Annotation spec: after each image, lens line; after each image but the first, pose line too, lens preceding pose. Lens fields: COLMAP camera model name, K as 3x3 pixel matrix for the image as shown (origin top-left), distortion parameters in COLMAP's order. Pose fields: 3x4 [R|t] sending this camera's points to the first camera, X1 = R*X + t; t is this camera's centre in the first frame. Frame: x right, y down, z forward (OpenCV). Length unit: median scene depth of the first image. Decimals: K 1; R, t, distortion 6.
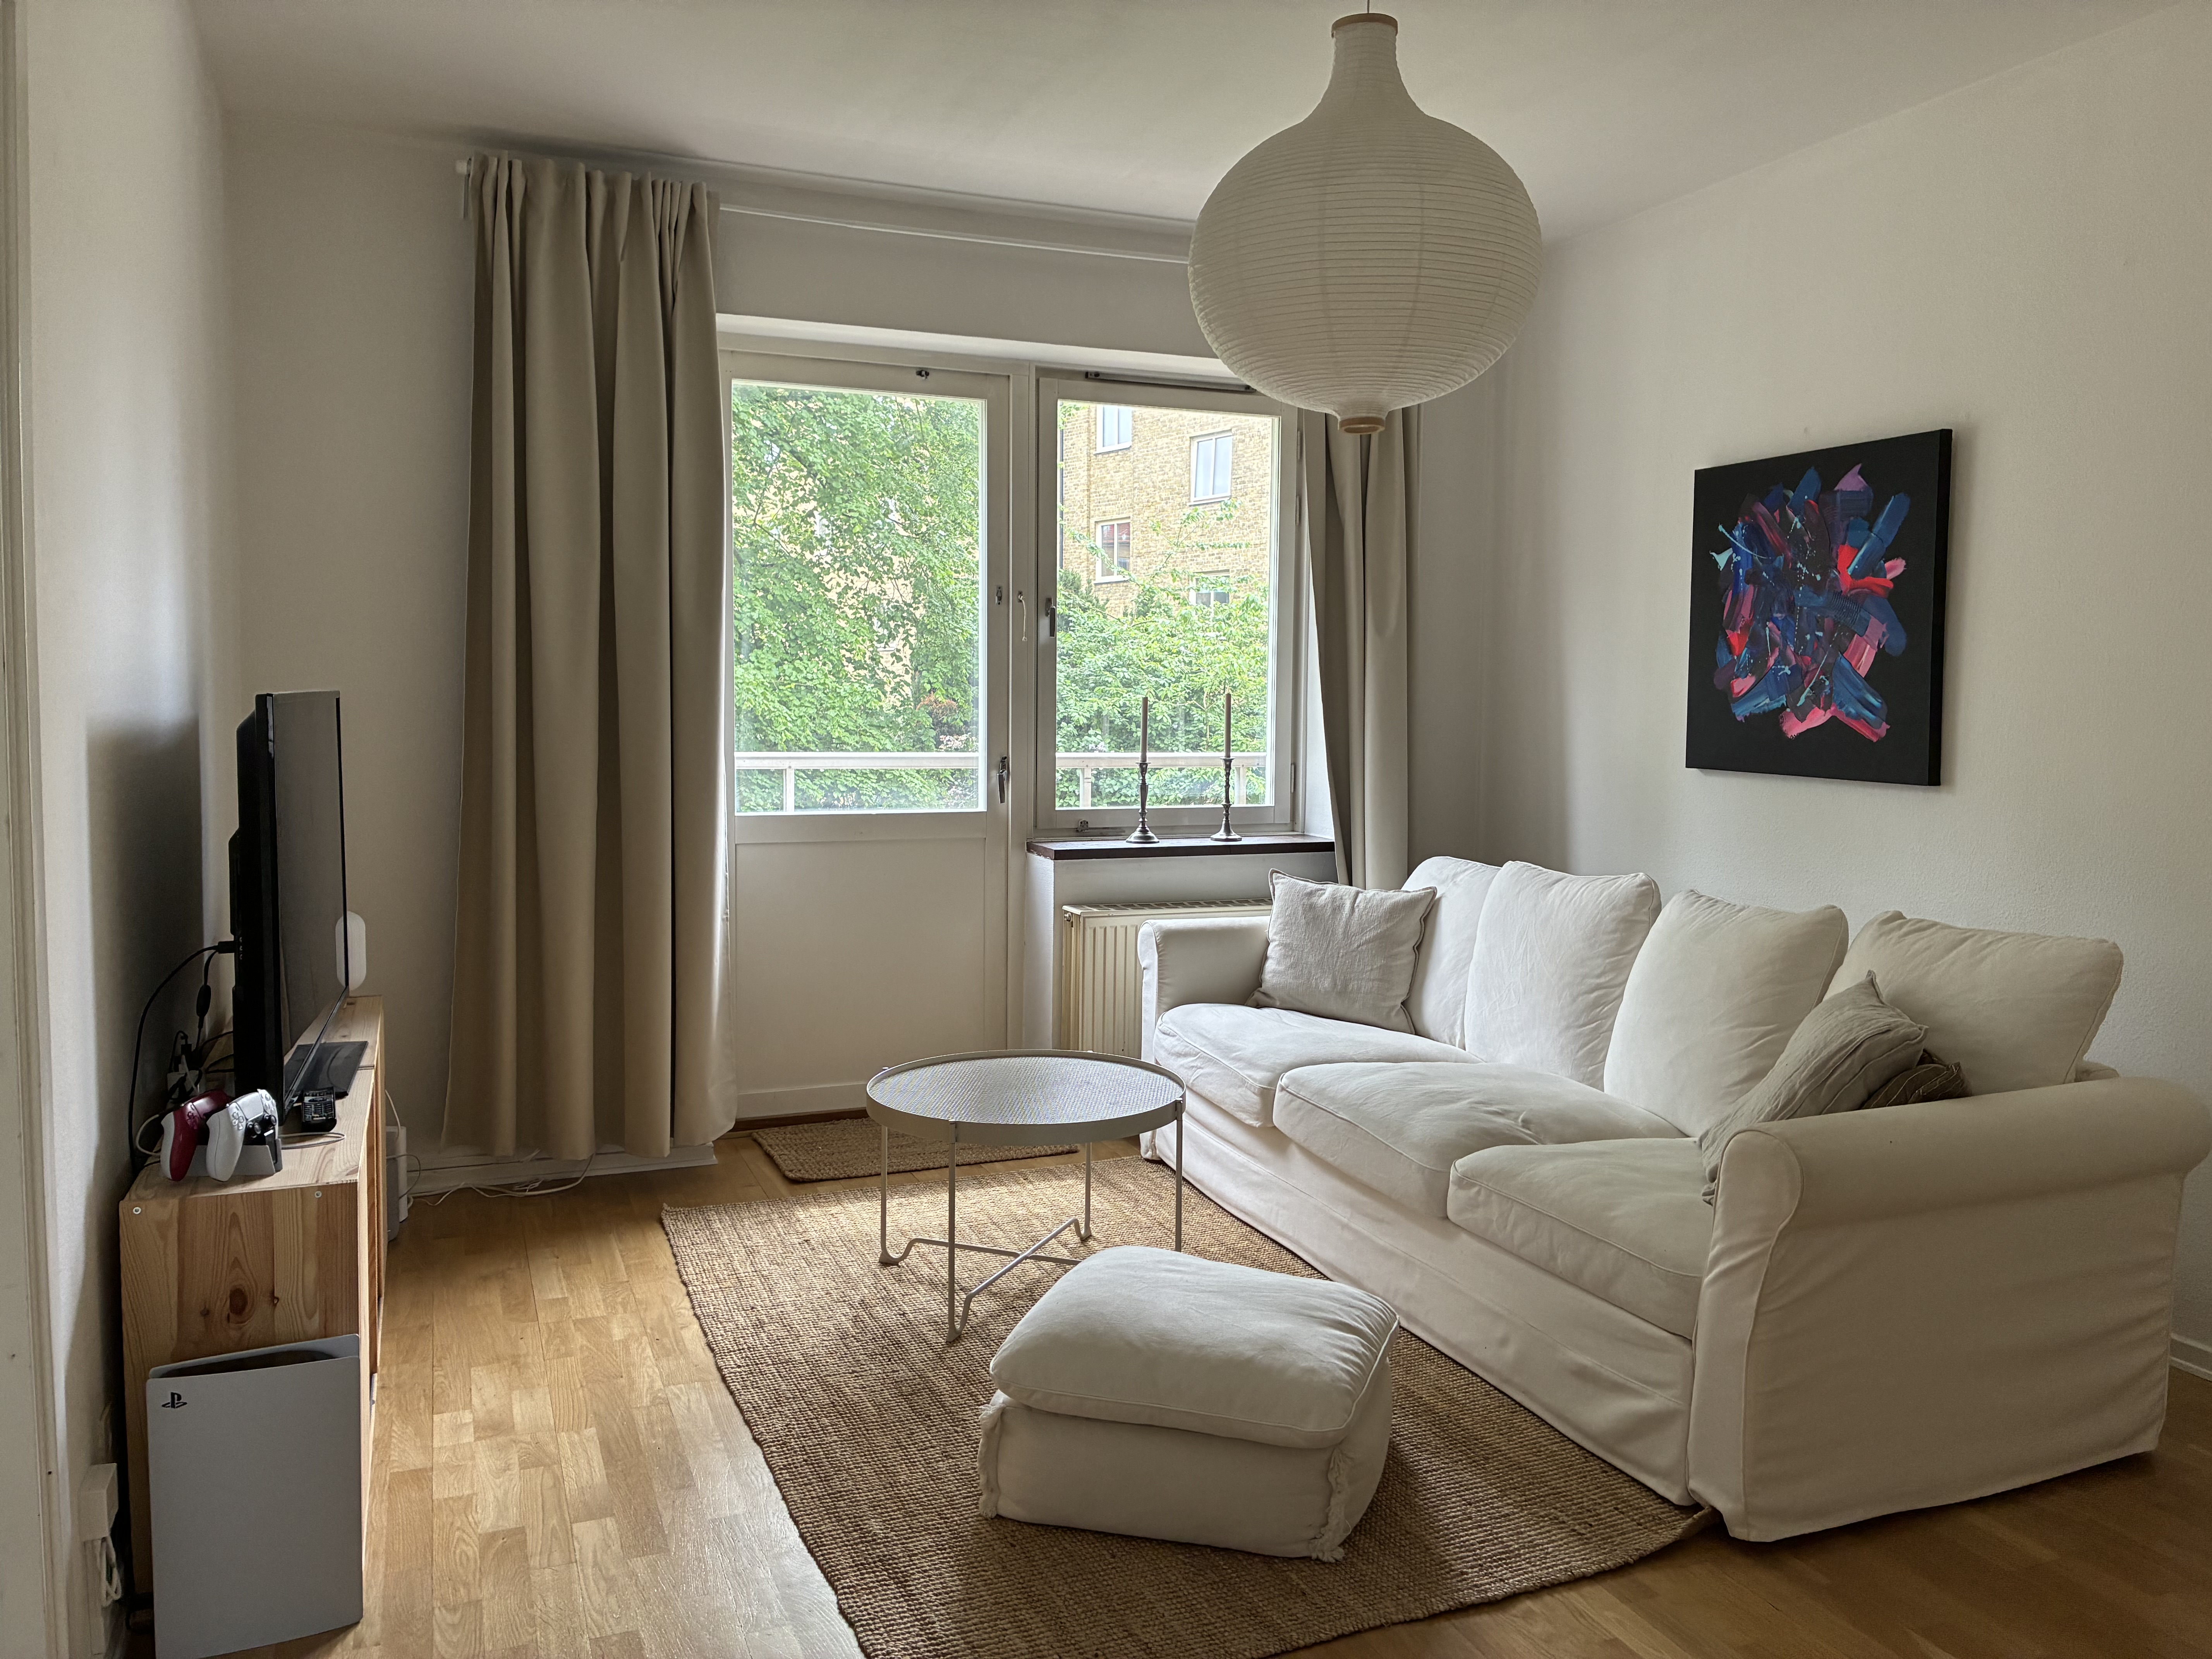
lens RADIAL K [[1669.7, 0, 1105.1], [0, 1669.7, 824.3], [0, 0, 1]] dist [-0.002431, -0.003527]
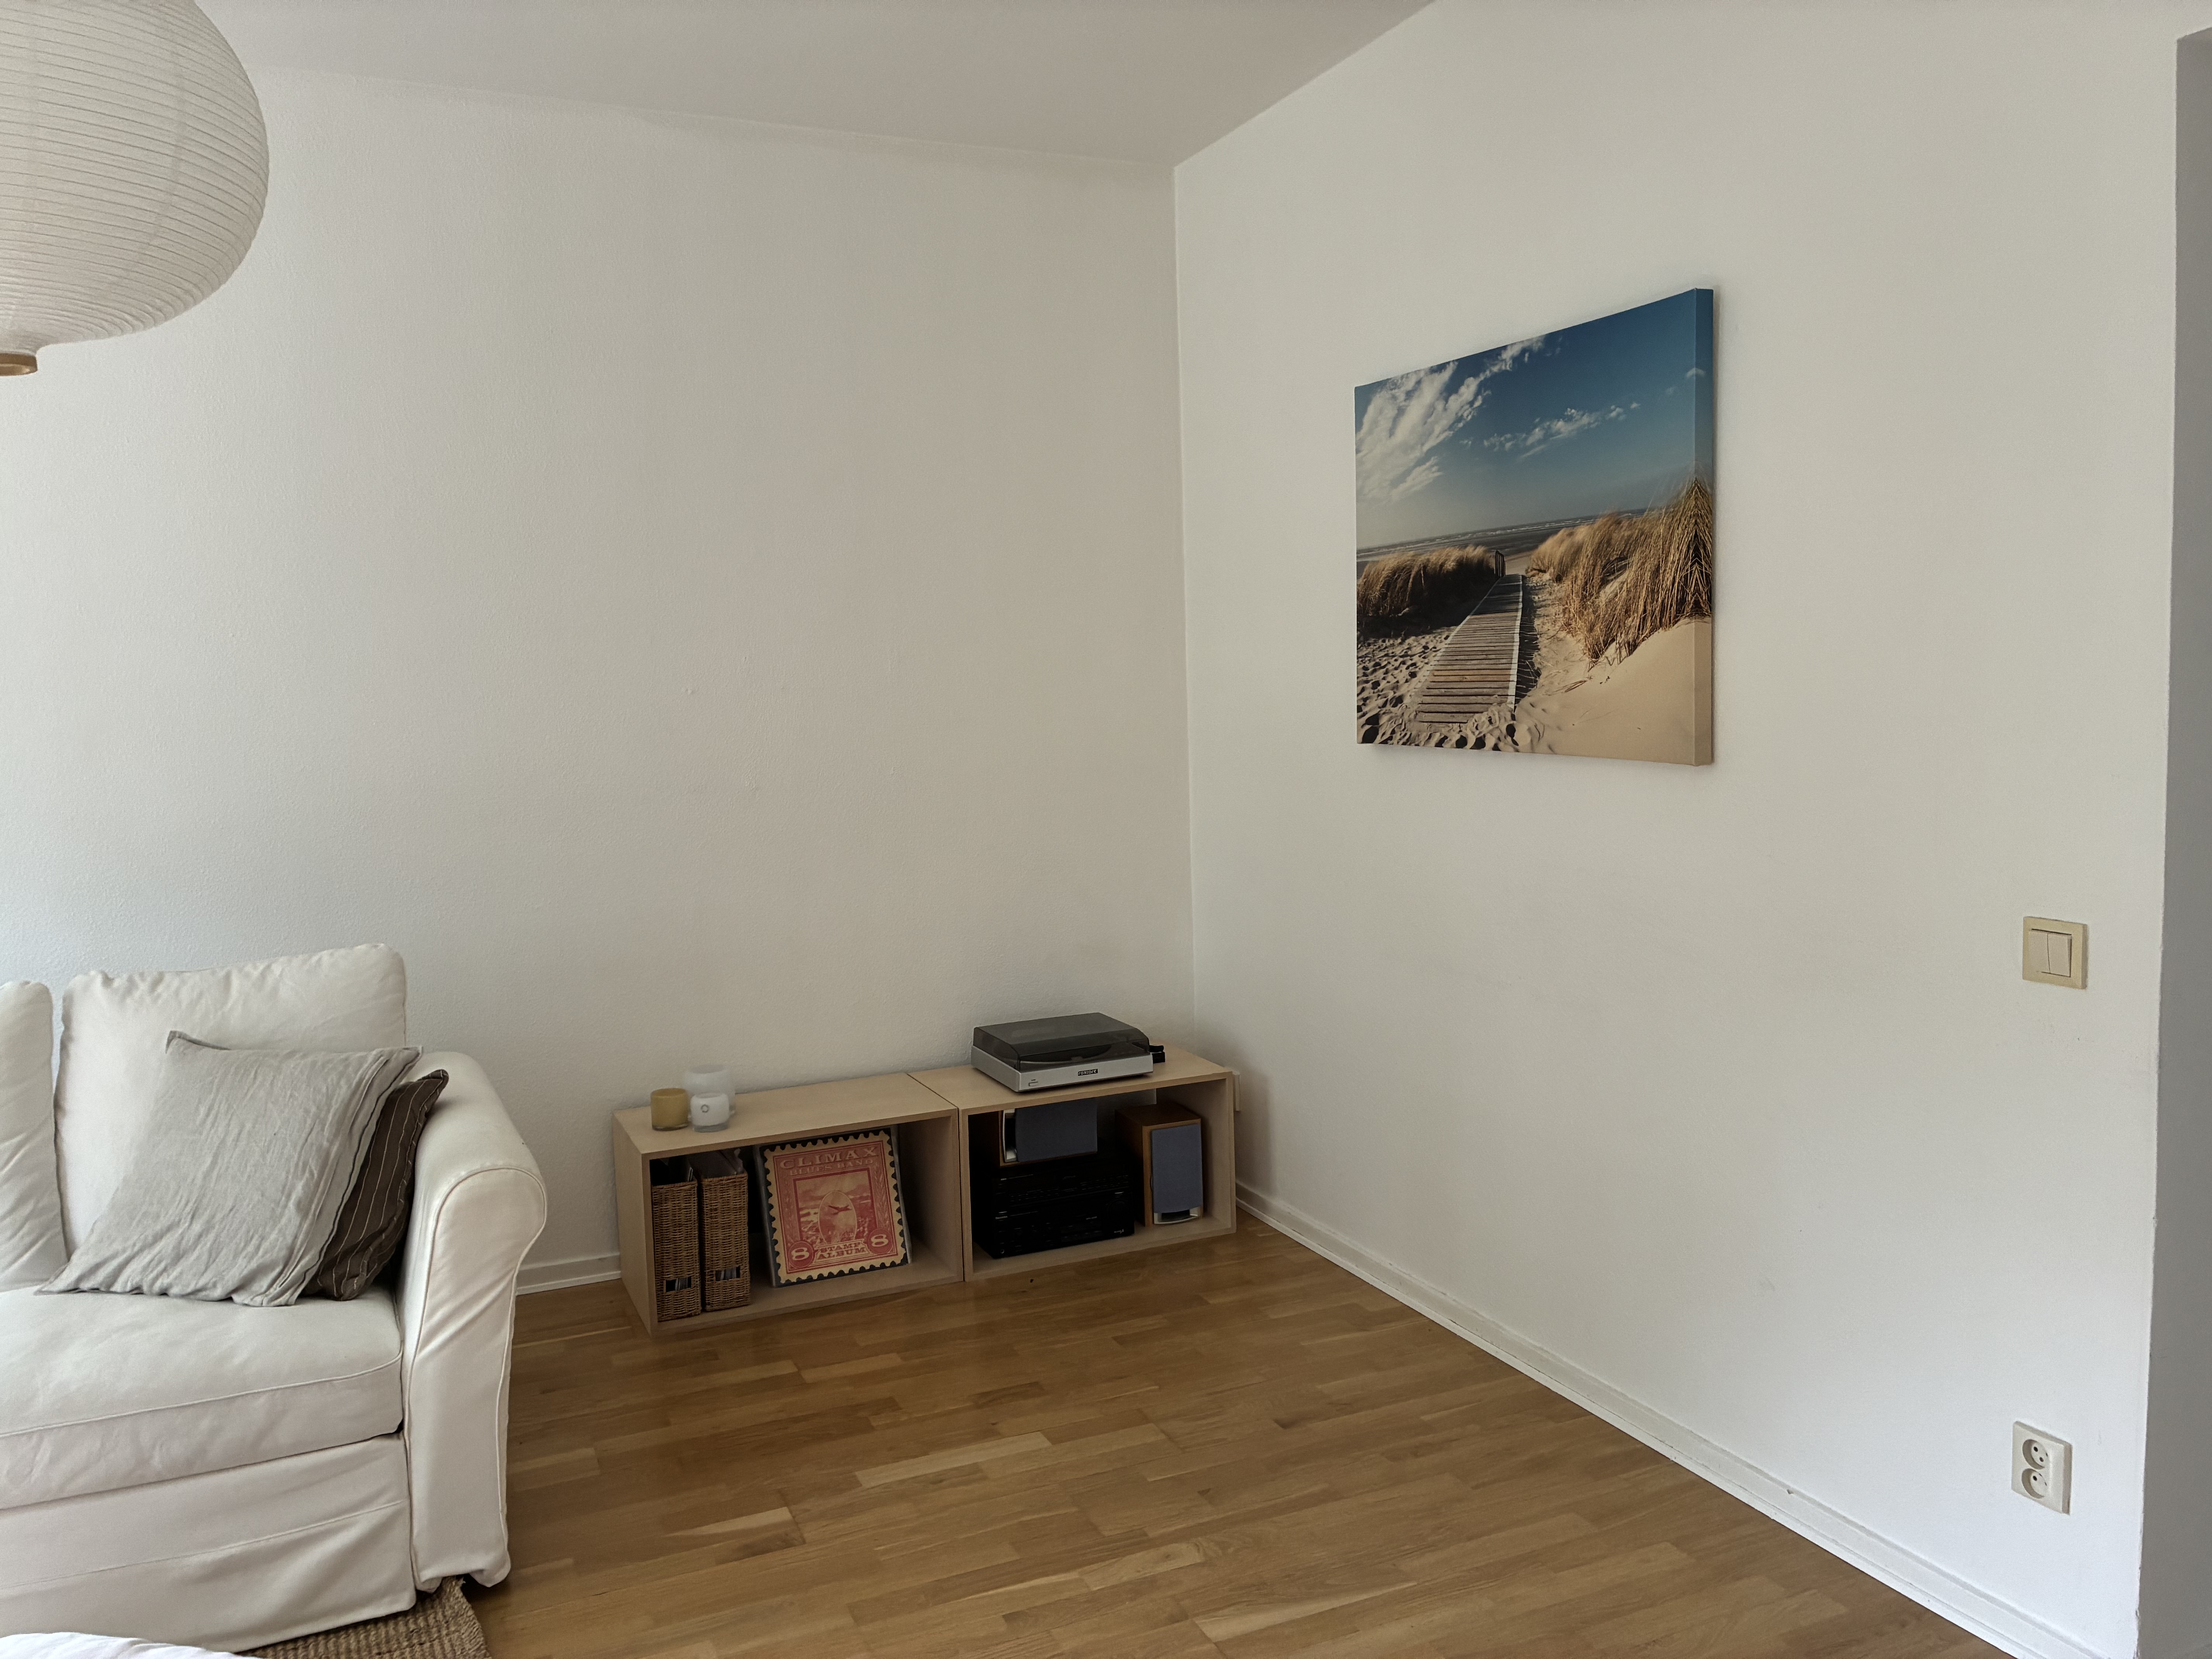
lens RADIAL K [[1669.7, 0, 1103.6], [0, 1669.7, 828.1], [0, 0, 1]] dist [-0.002431, -0.003527]
pose [[-0.027208, -0.100577, 0.994557, -0.519979], [0.110091, 0.988572, 0.102984, -0.070409], [-0.993549, 0.112294, -0.015824, 0.558303]]
